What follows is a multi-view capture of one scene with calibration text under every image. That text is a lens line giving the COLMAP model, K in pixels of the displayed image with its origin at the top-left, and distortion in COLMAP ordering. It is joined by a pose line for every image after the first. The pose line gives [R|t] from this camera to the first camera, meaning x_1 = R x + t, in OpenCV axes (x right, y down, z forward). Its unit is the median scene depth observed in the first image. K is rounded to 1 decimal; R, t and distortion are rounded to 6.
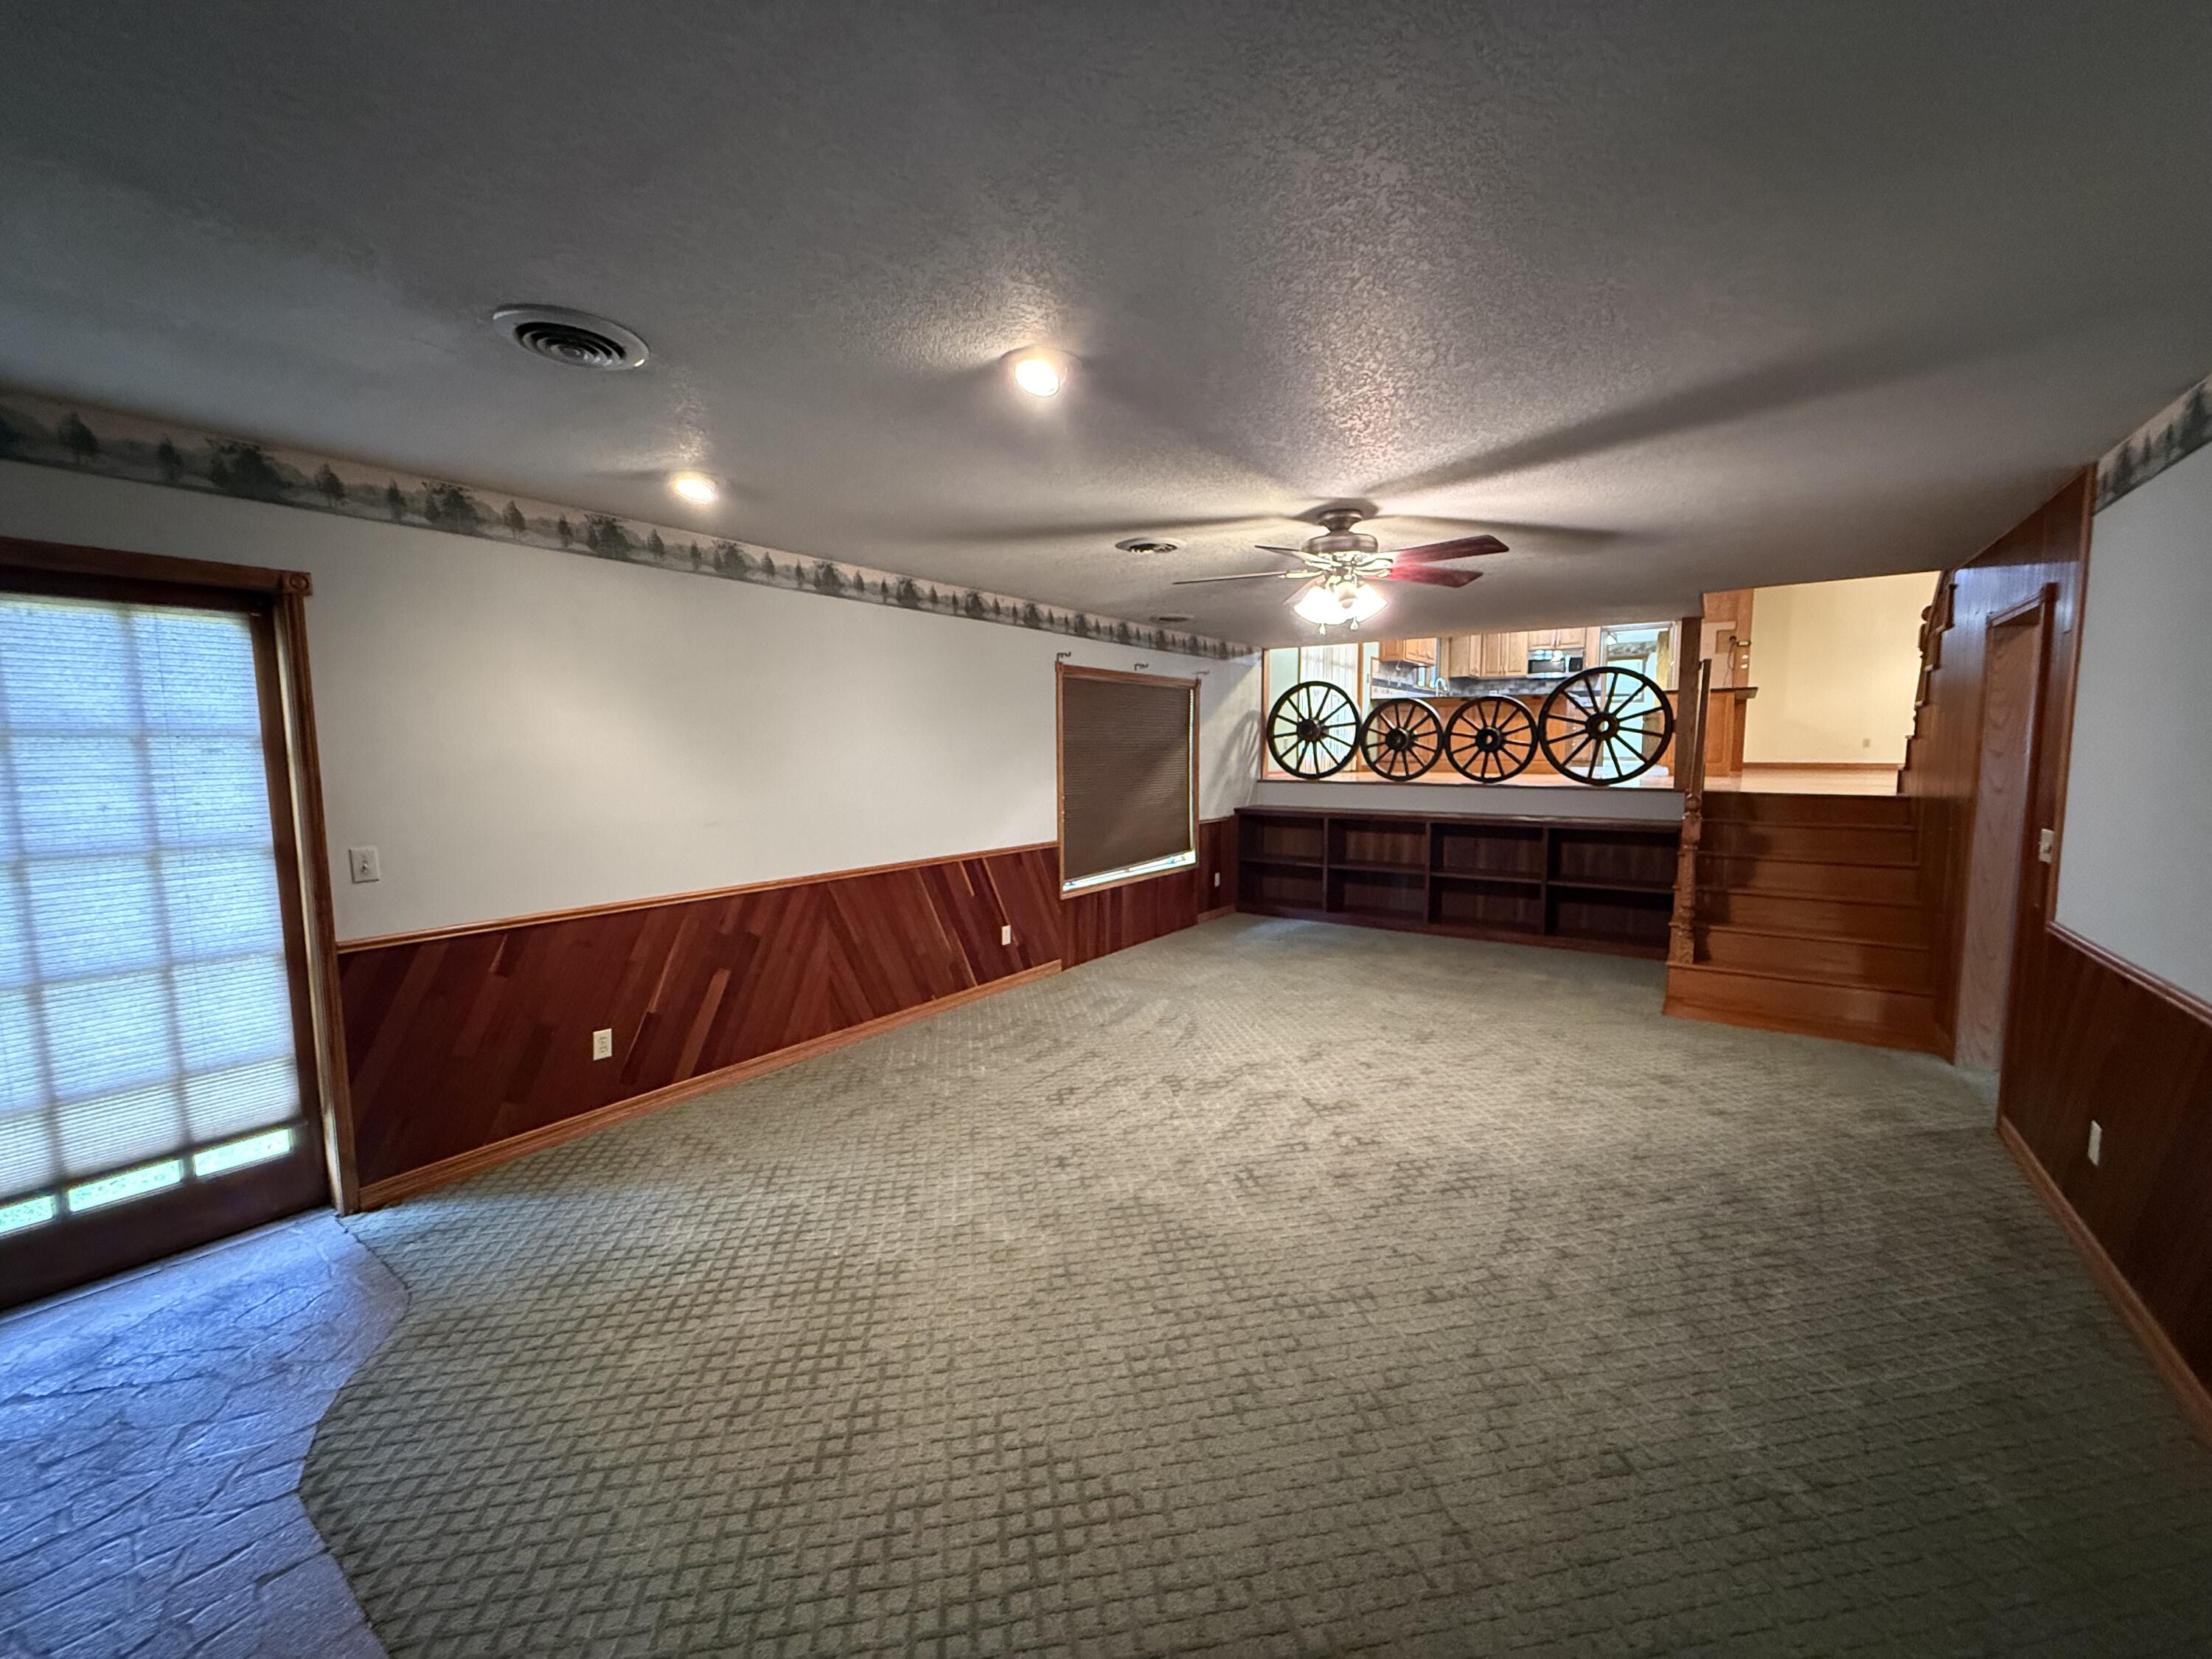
lens RADIAL K [[888.0, 0, 1099.0], [0, 888.0, 830.8], [0, 0, 1]] dist [0.001279, 0.000436]
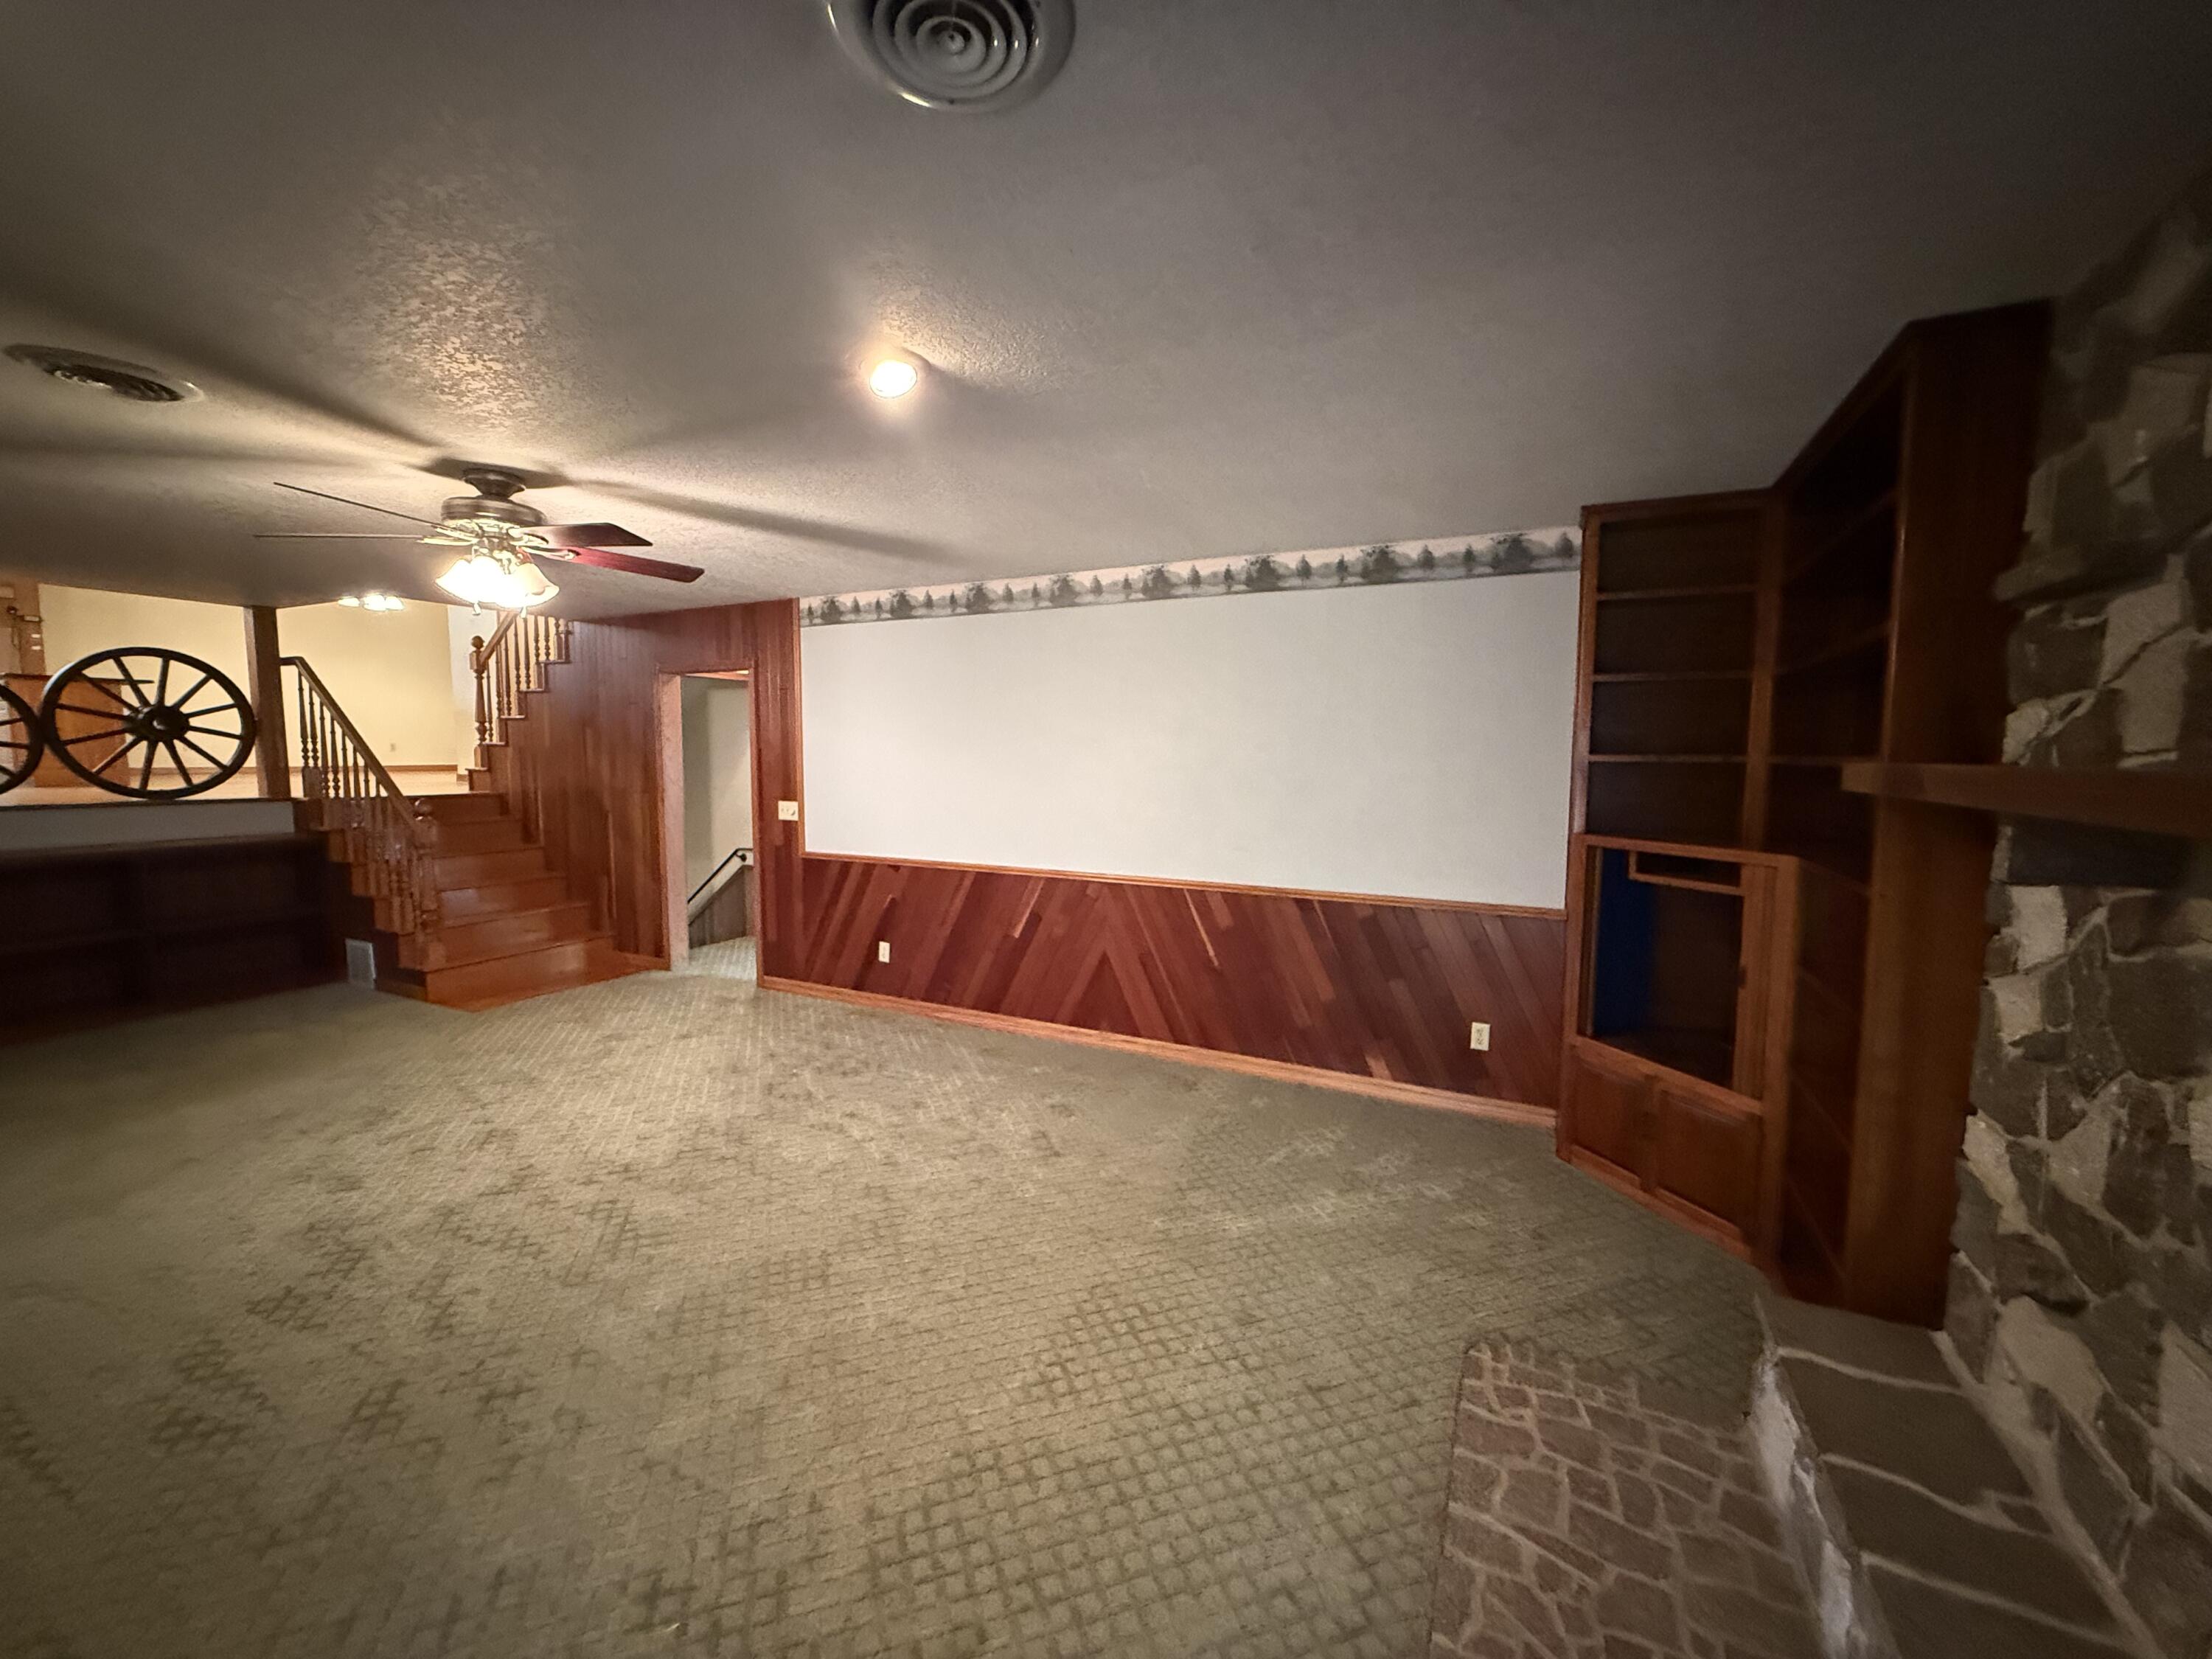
lens RADIAL K [[888.0, 0, 1099.0], [0, 888.0, 830.8], [0, 0, 1]] dist [0.001279, 0.000436]
pose [[-0.158035, -0.084561, 0.983806, -0.677113], [0.087249, 0.991234, 0.099215, -0.057756], [-0.983571, 0.101515, -0.149271, 0.596196]]
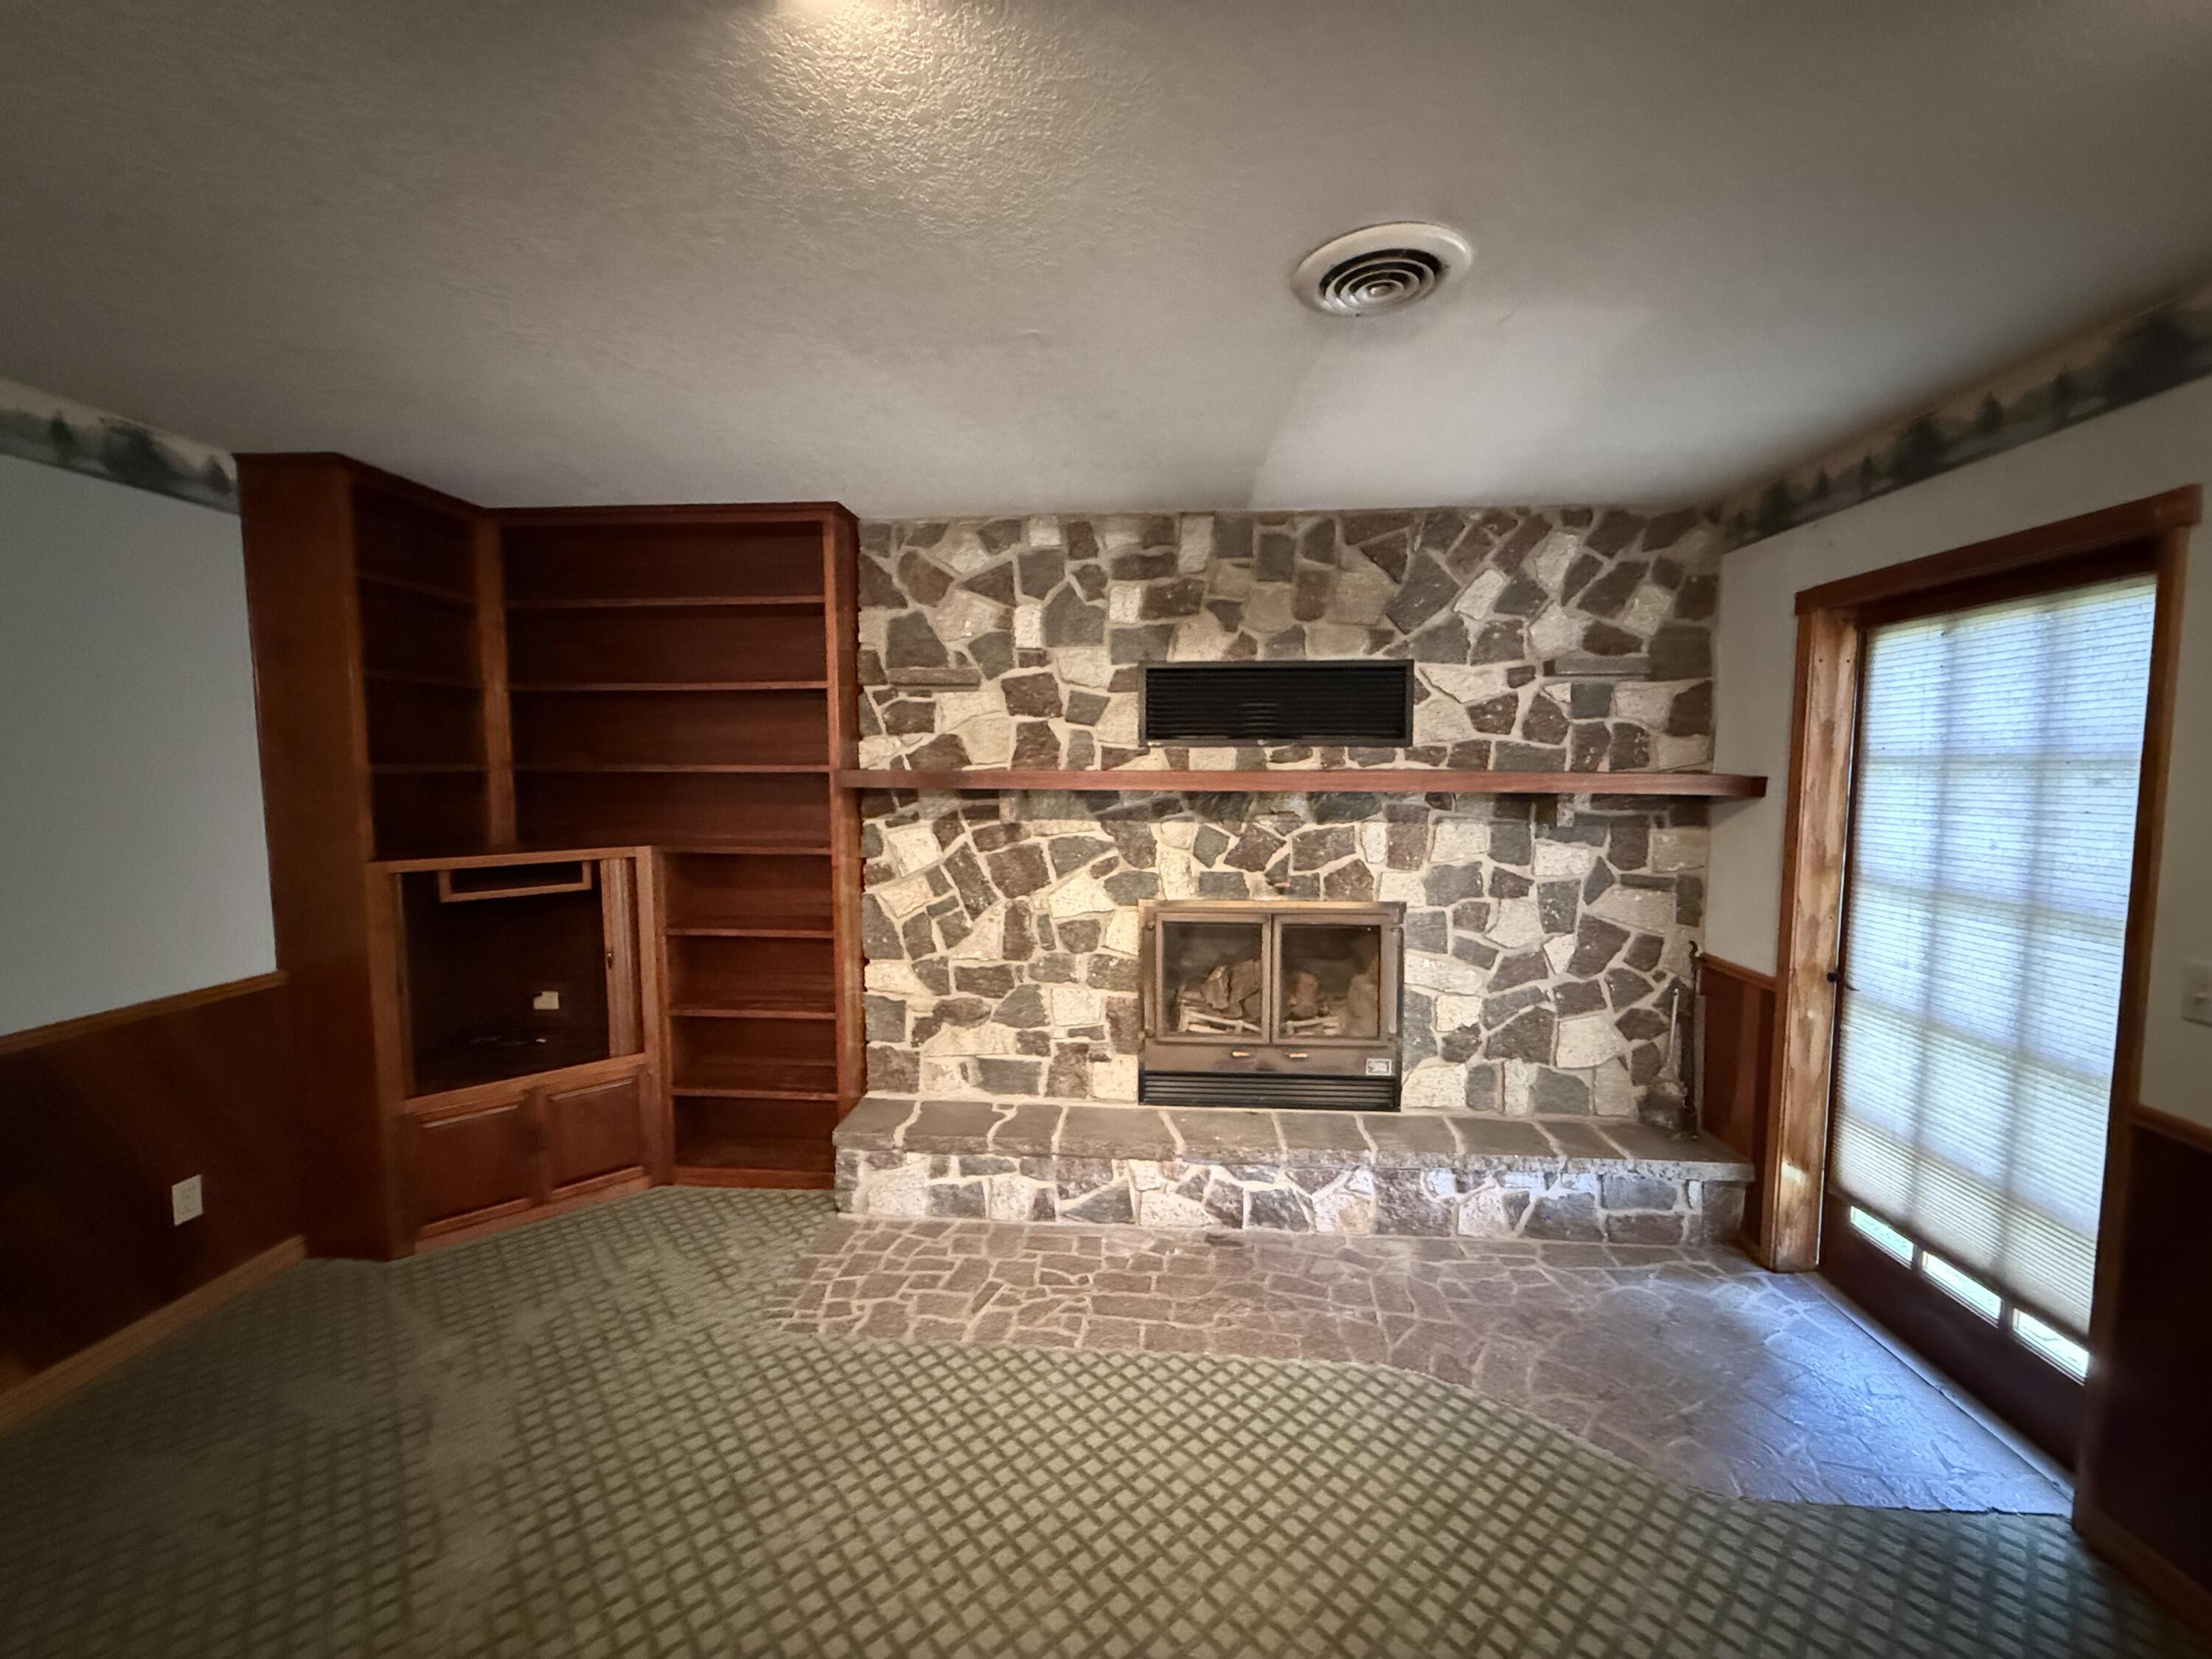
lens RADIAL K [[888.0, 0, 1099.0], [0, 888.0, 830.8], [0, 0, 1]] dist [0.001279, 0.000436]
pose [[-0.848707, 0.044549, -0.526983, 0.035548], [-0.049674, 0.985326, 0.163295, -0.099559], [0.526525, 0.164768, -0.834040, 0.918934]]
